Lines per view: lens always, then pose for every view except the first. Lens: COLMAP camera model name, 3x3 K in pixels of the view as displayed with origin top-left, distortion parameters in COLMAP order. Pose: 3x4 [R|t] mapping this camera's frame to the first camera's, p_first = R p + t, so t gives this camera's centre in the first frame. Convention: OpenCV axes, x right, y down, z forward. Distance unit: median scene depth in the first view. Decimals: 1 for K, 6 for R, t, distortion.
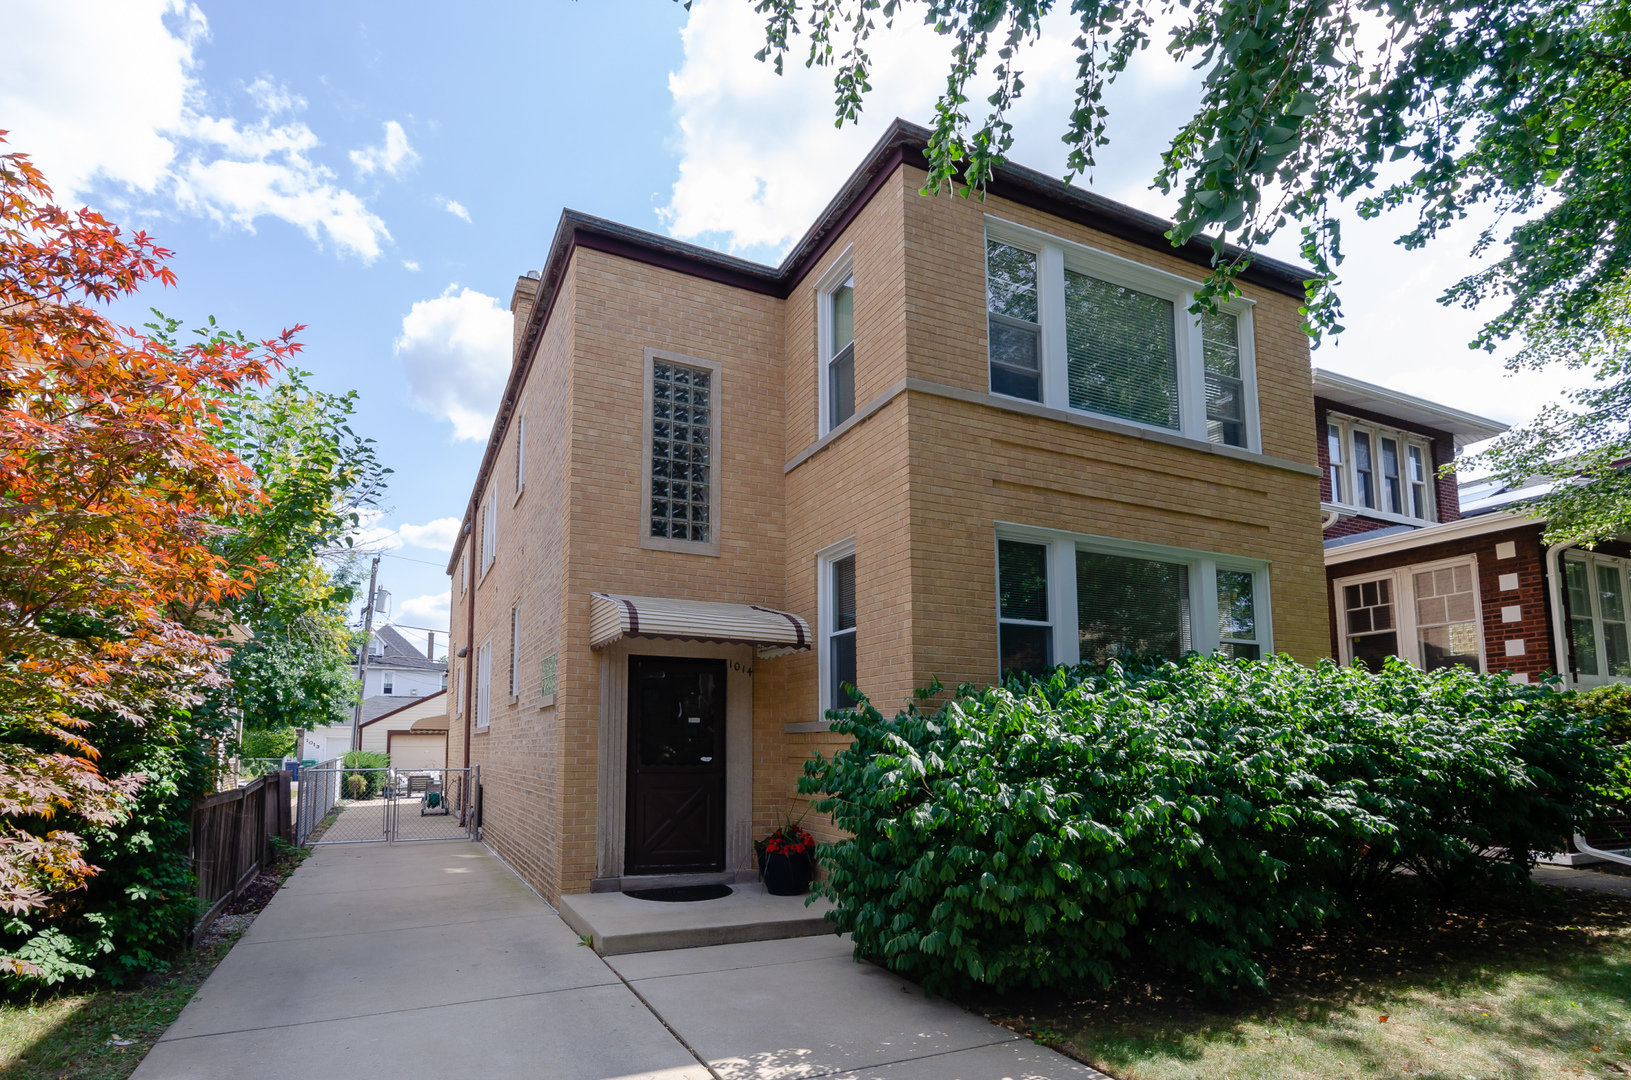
lens RADIAL K [[792.1, 0, 791.5], [0, 792.1, 526.3], [0, 0, 1]] dist [-0.000354, 0.000169]
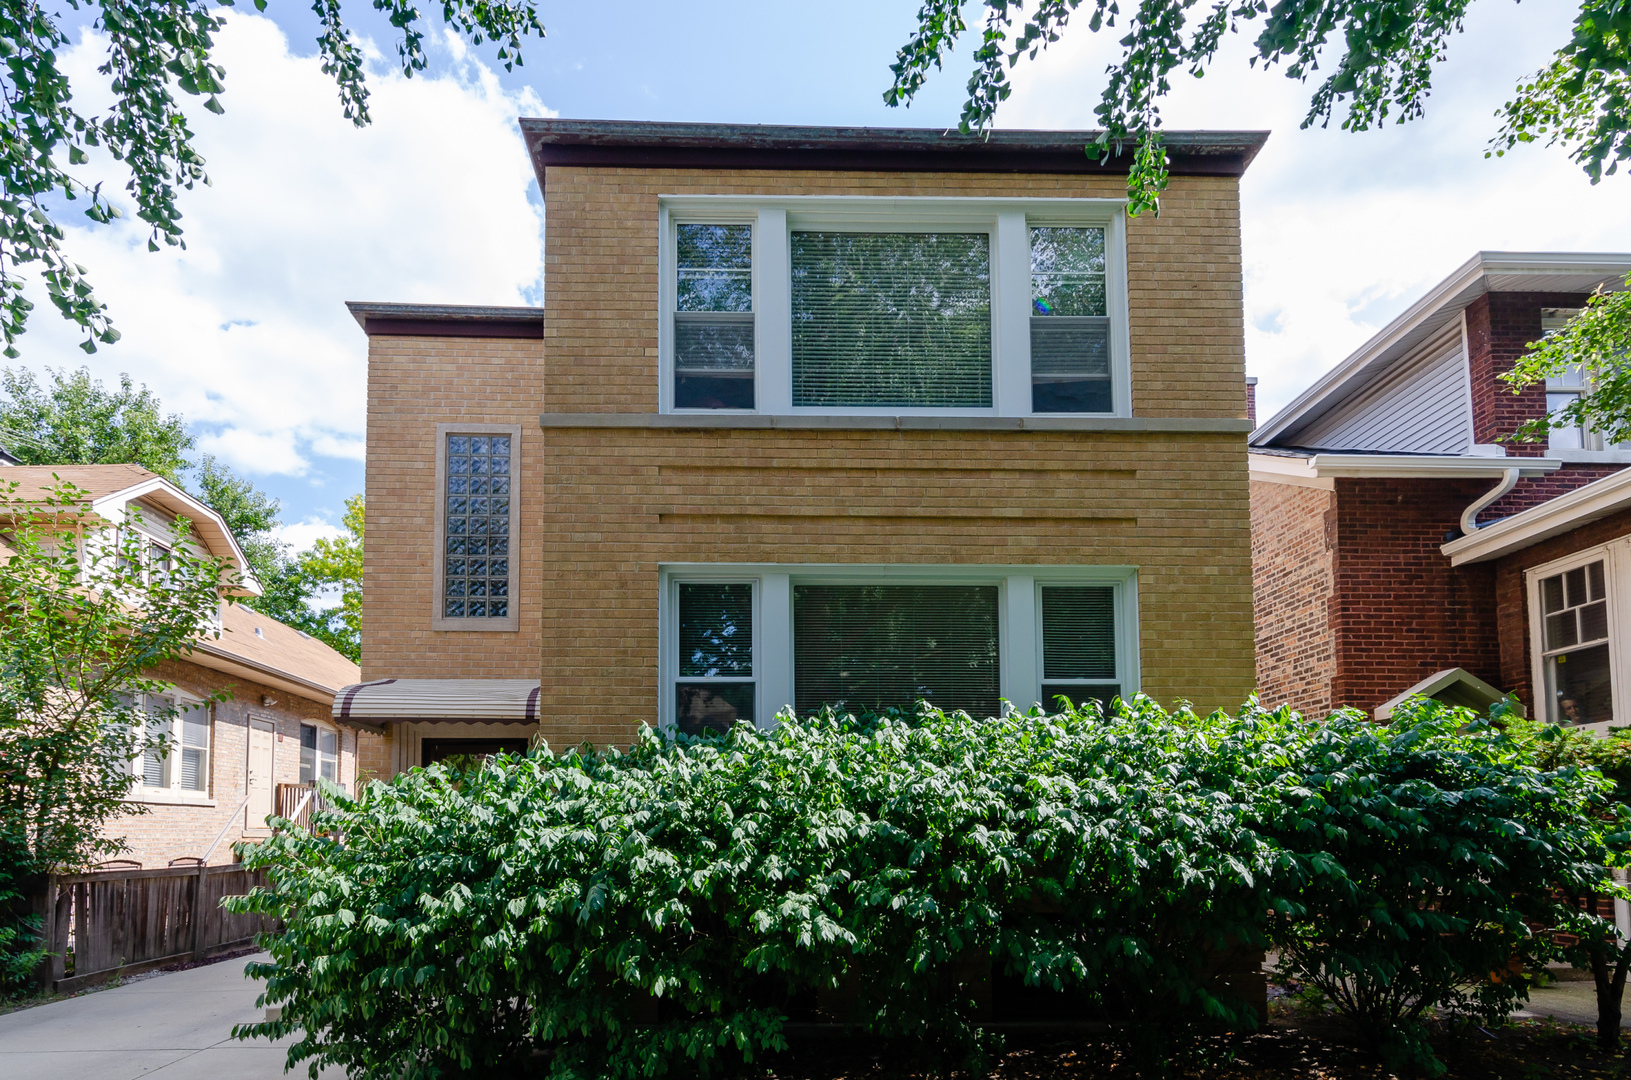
lens RADIAL K [[879.7, 0, 811.4], [0, 879.7, 629.3], [0, 0, 1]] dist [-0.000082, -0.000102]
pose [[0.920741, -0.092401, -0.379075, 0.590764], [0.110884, 0.993462, 0.027169, 0.043673], [0.374086, -0.067050, 0.924967, 0.145197]]
